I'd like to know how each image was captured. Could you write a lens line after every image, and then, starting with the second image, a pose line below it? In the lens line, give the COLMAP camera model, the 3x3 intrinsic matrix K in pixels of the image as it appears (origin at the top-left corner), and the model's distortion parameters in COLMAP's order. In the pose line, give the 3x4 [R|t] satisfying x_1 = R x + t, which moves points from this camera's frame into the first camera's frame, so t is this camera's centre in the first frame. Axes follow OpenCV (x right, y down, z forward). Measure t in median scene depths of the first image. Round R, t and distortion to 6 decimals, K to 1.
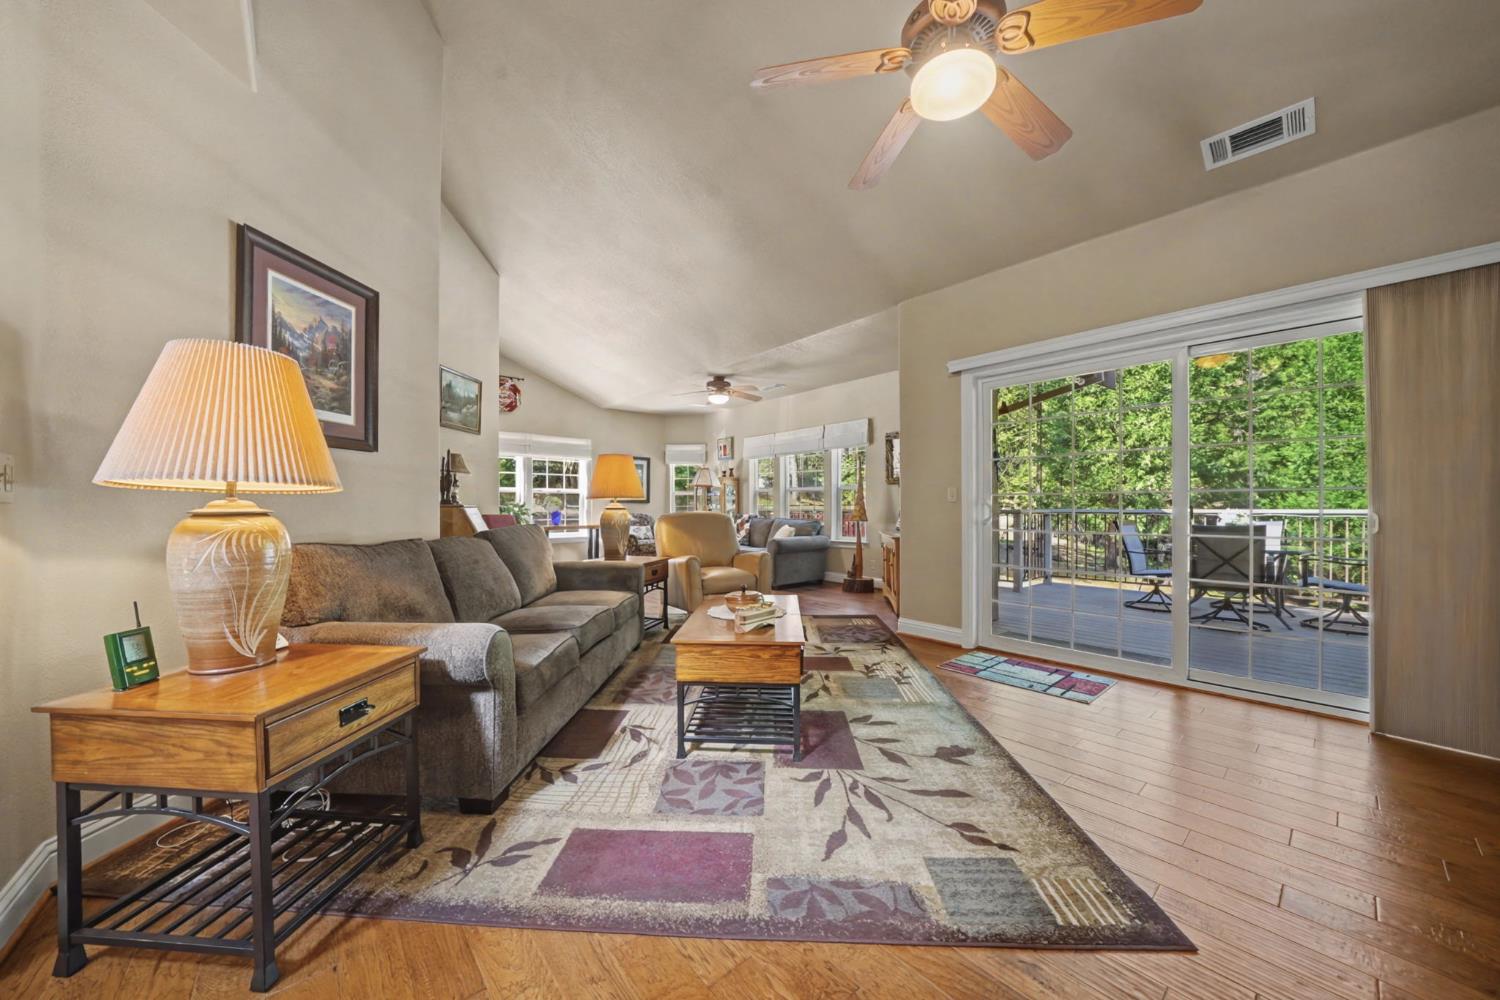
lens RADIAL K [[530.0, 0, 738.6], [0, 530.0, 507.3], [0, 0, 1]] dist [-0.022336, 0.001501]
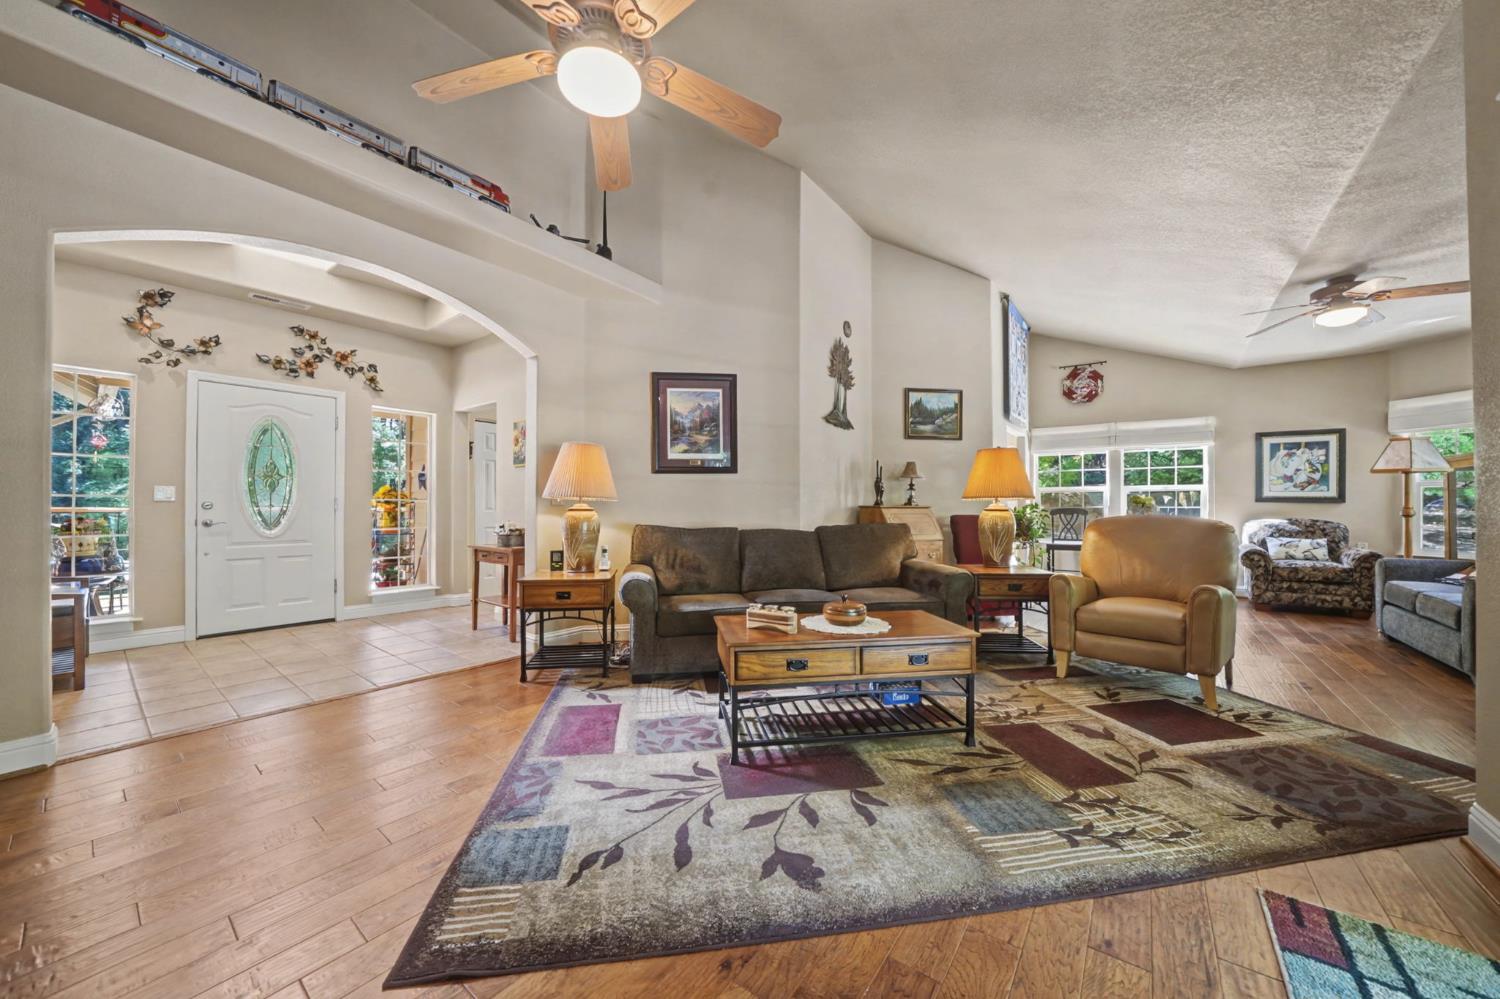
lens RADIAL K [[530.0, 0, 738.5], [0, 530.0, 502.9], [0, 0, 1]] dist [-0.022336, 0.001501]
pose [[0.206911, -0.007449, -0.978331, 0.961918], [-0.003424, 0.999959, -0.008338, -0.000862], [0.978354, 0.005075, 0.206877, 0.709649]]
